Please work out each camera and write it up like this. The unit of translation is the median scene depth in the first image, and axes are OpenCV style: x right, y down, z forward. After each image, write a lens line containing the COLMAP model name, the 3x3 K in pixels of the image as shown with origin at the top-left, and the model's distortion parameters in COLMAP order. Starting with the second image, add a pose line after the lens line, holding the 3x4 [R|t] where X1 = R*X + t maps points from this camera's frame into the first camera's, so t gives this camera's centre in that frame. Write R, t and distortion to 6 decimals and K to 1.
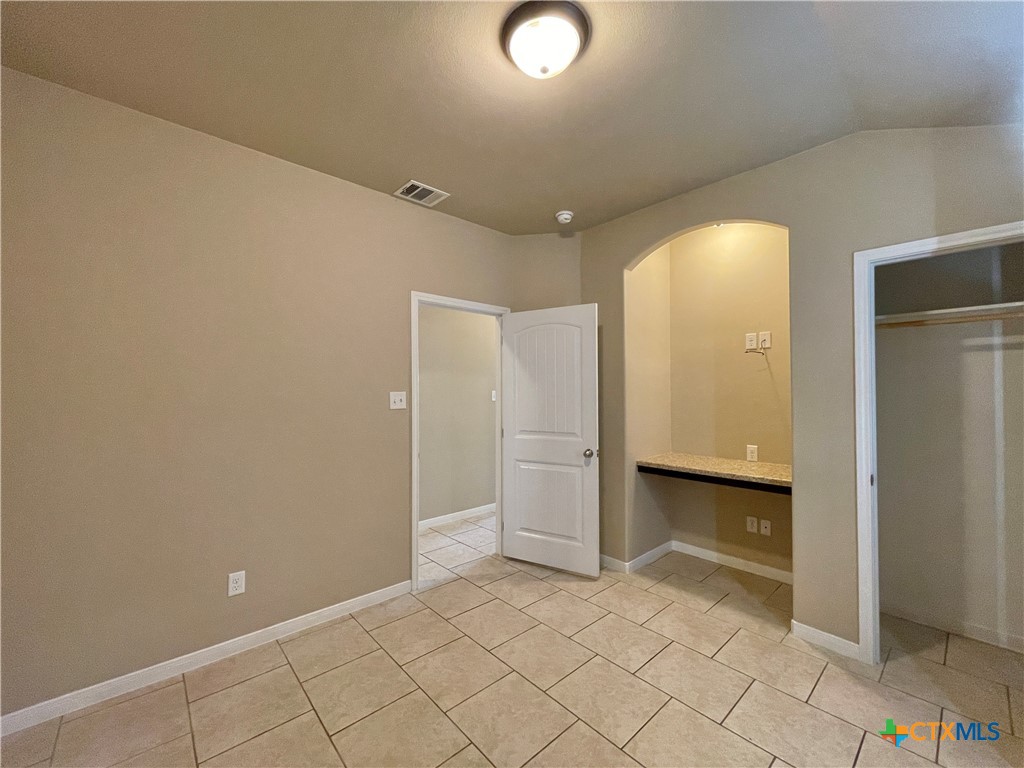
lens RADIAL K [[416.8, 0, 514.4], [0, 416.8, 384.9], [0, 0, 1]] dist [0.000155, 0.000333]
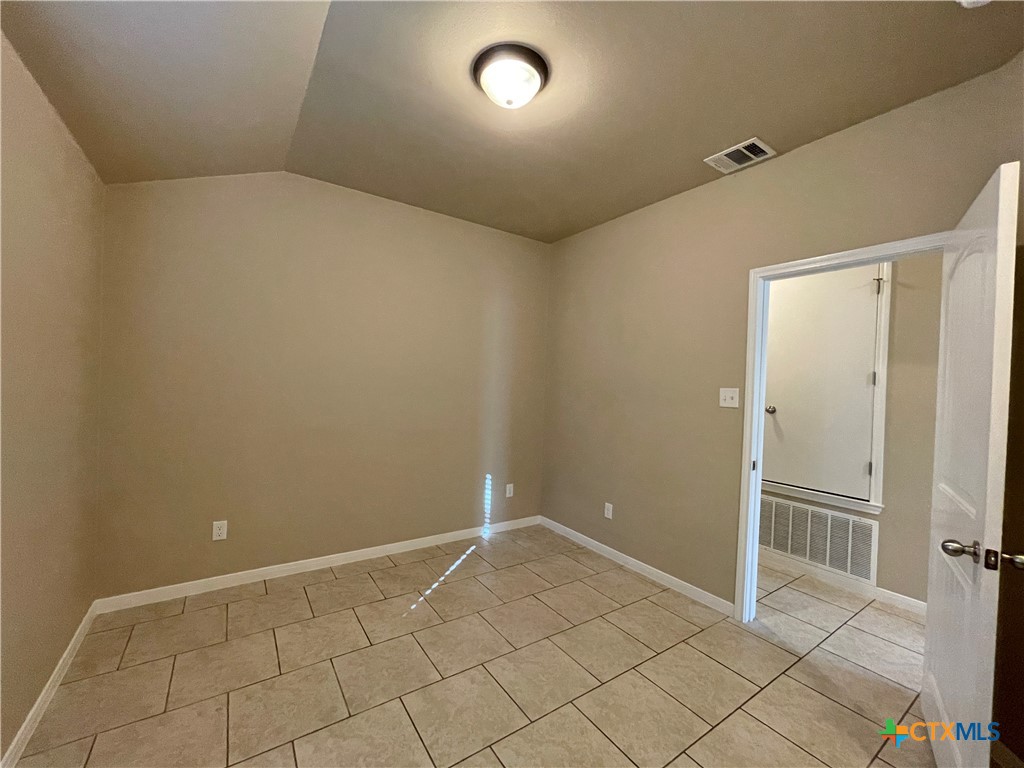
lens RADIAL K [[416.8, 0, 512.3], [0, 416.8, 386.5], [0, 0, 1]] dist [0.000155, 0.000333]
pose [[-0.135046, 0.006046, -0.990821, 0.688460], [-0.024071, 0.999666, 0.009381, 0.016111], [0.990547, 0.025117, -0.134855, 0.665434]]
